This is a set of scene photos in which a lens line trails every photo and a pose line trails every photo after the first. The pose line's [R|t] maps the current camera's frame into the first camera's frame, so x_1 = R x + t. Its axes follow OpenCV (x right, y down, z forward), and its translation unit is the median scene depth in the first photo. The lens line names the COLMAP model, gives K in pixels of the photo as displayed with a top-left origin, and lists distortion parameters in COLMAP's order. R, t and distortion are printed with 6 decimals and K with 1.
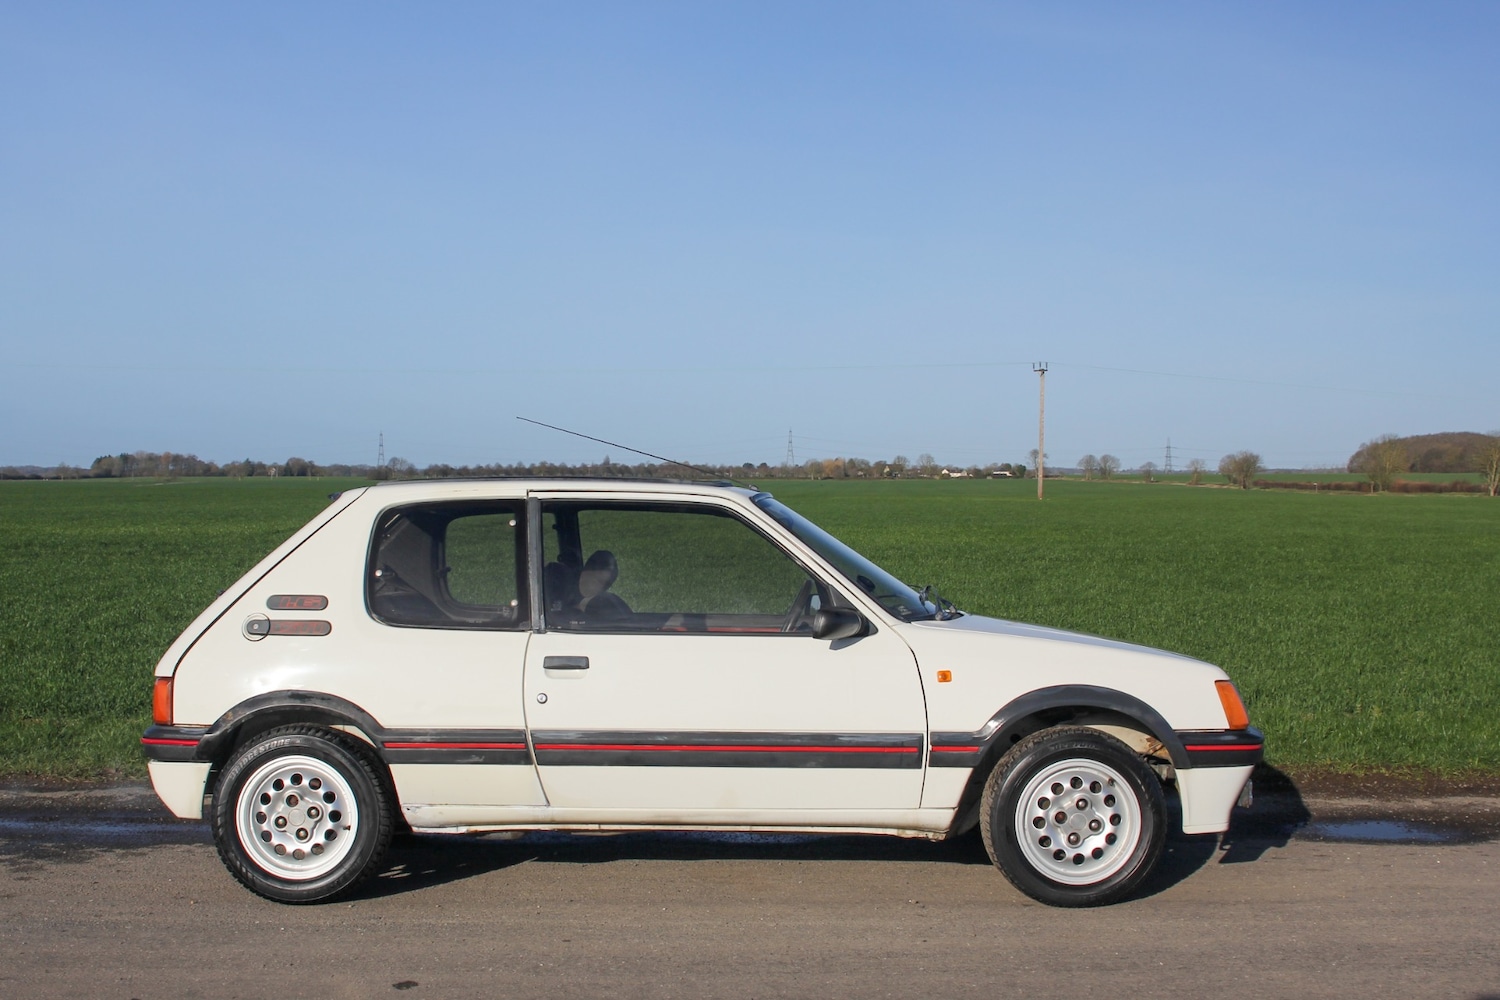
lens RADIAL K [[875.9, 0, 750.0], [0, 875.9, 500.0], [0, 0, 1]] dist [-0.000481, 0.000046]
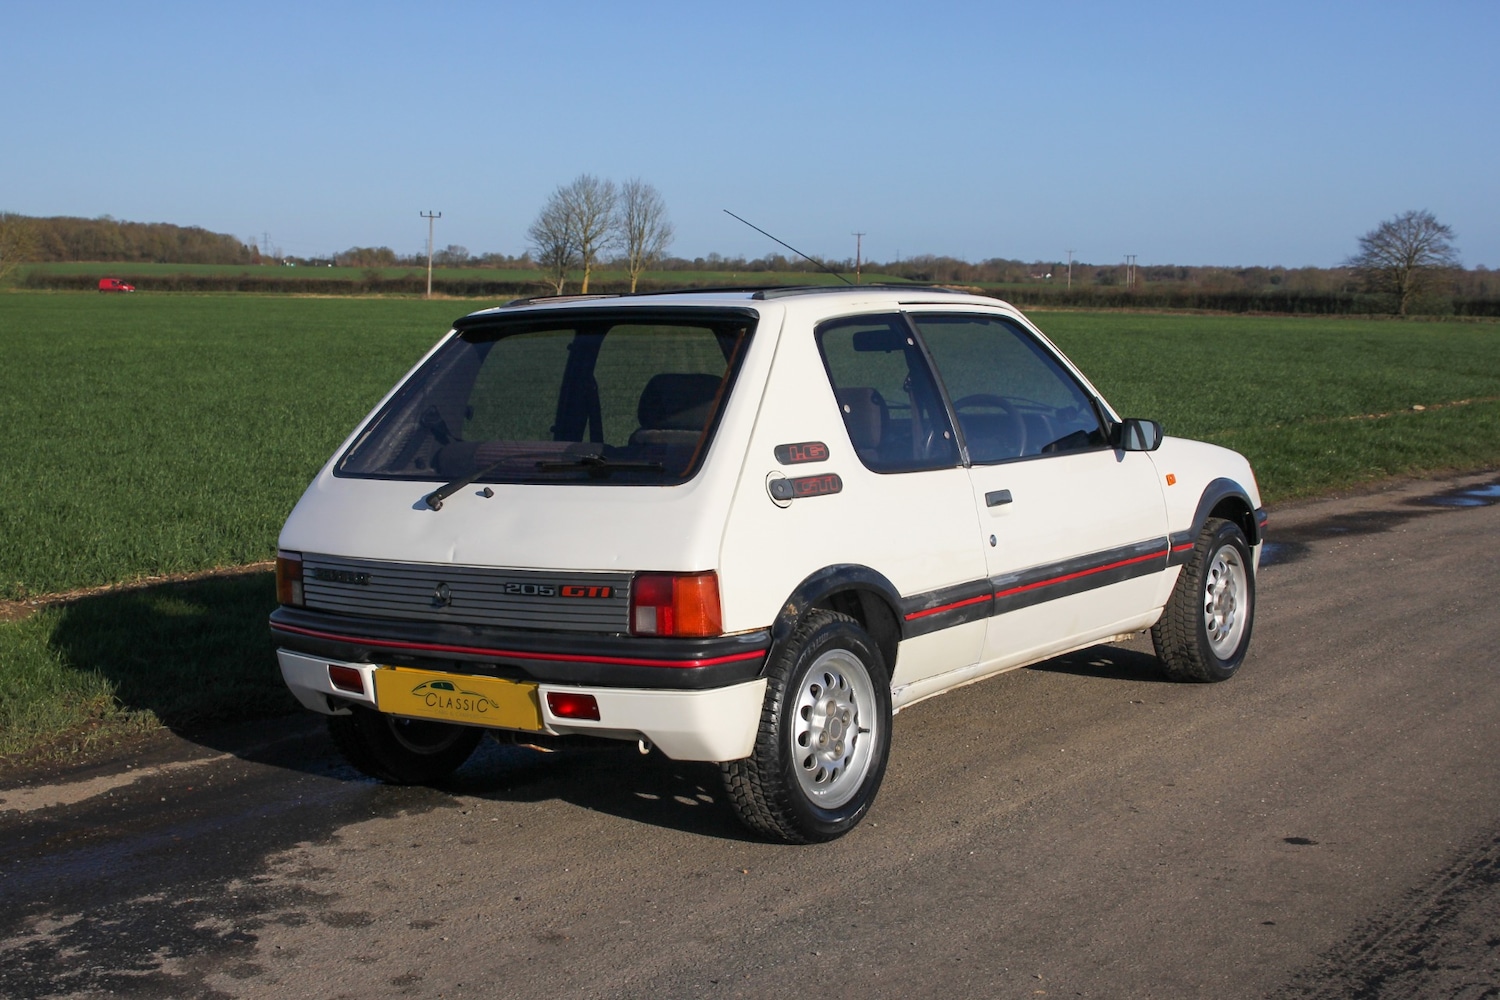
lens RADIAL K [[2115.6, 0, 750.0], [0, 2115.6, 500.0], [0, 0, 1]] dist [-0.081867, 0.050117]
pose [[0.575385, -0.089647, 0.812955, -2.038327], [0.023415, 0.995373, 0.093190, -0.012727], [-0.817547, -0.034585, 0.574822, -0.003147]]
